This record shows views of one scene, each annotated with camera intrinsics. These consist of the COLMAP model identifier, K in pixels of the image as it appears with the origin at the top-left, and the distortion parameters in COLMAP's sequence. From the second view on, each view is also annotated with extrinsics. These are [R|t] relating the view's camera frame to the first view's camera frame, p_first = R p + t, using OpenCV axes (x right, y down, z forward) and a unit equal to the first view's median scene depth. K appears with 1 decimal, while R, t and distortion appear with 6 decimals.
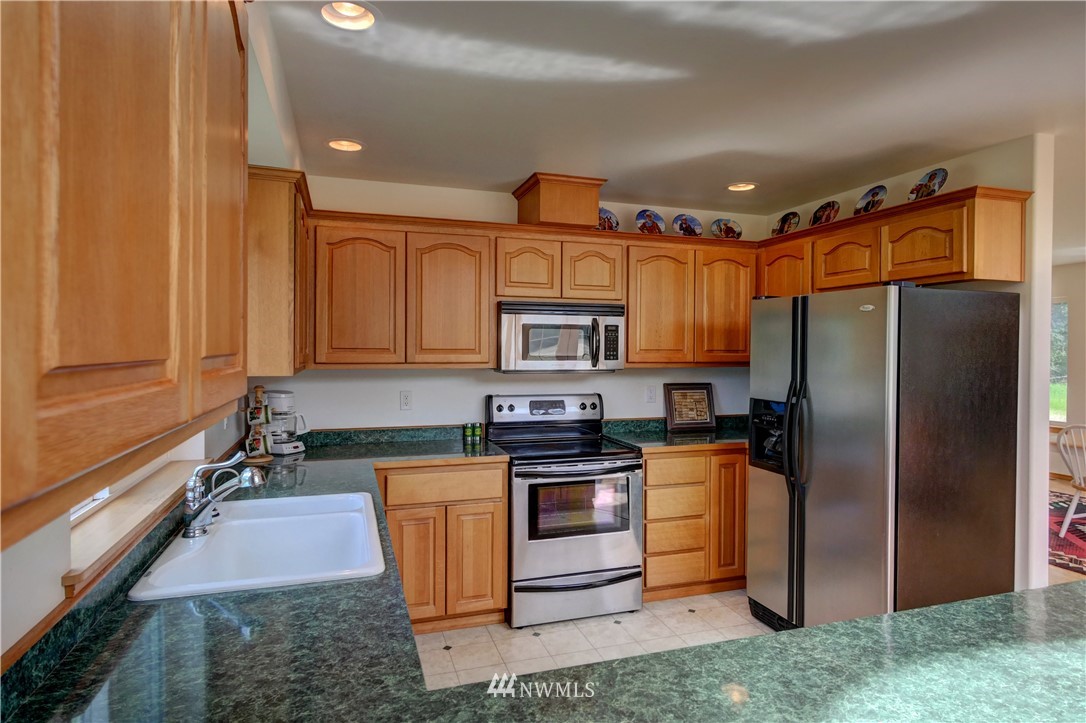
lens RADIAL K [[609.7, 0, 546.9], [0, 609.7, 351.5], [0, 0, 1]] dist [-0.002256, -0.000965]
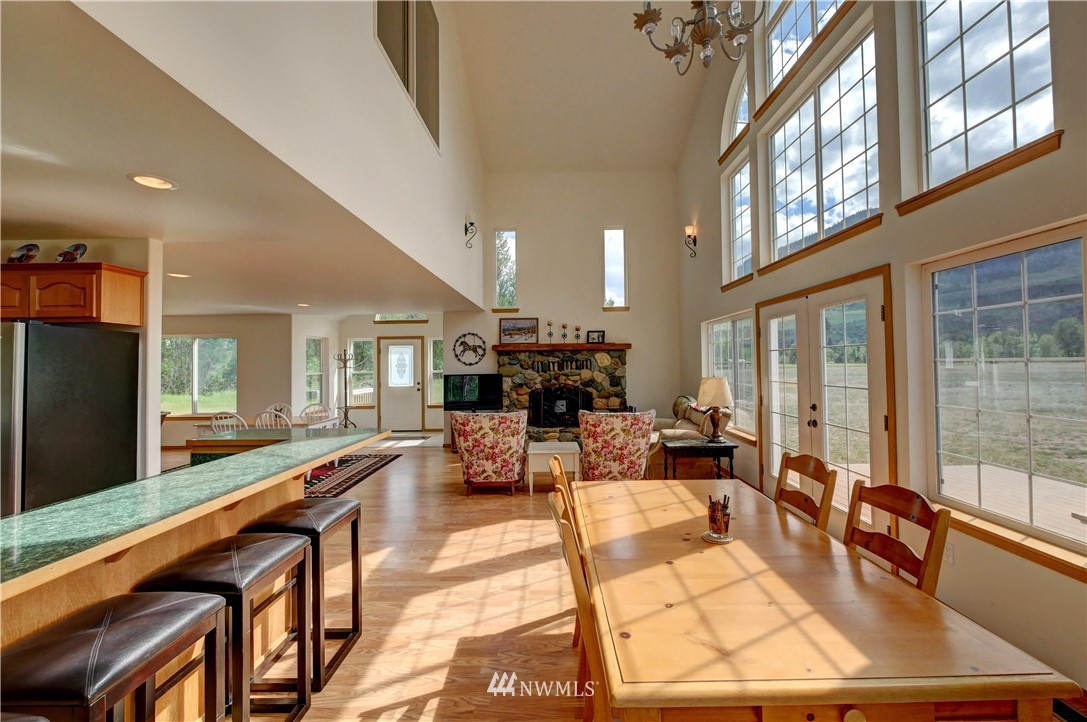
lens RADIAL K [[449.2, 0, 552.9], [0, 449.2, 355.8], [0, 0, 1]] dist [-0.010894, 0.000514]
pose [[0.321136, 0.011218, 0.946967, 0.003978], [0.019502, 0.999639, -0.018456, 0.007117], [-0.946832, 0.024395, 0.320801, -0.339117]]
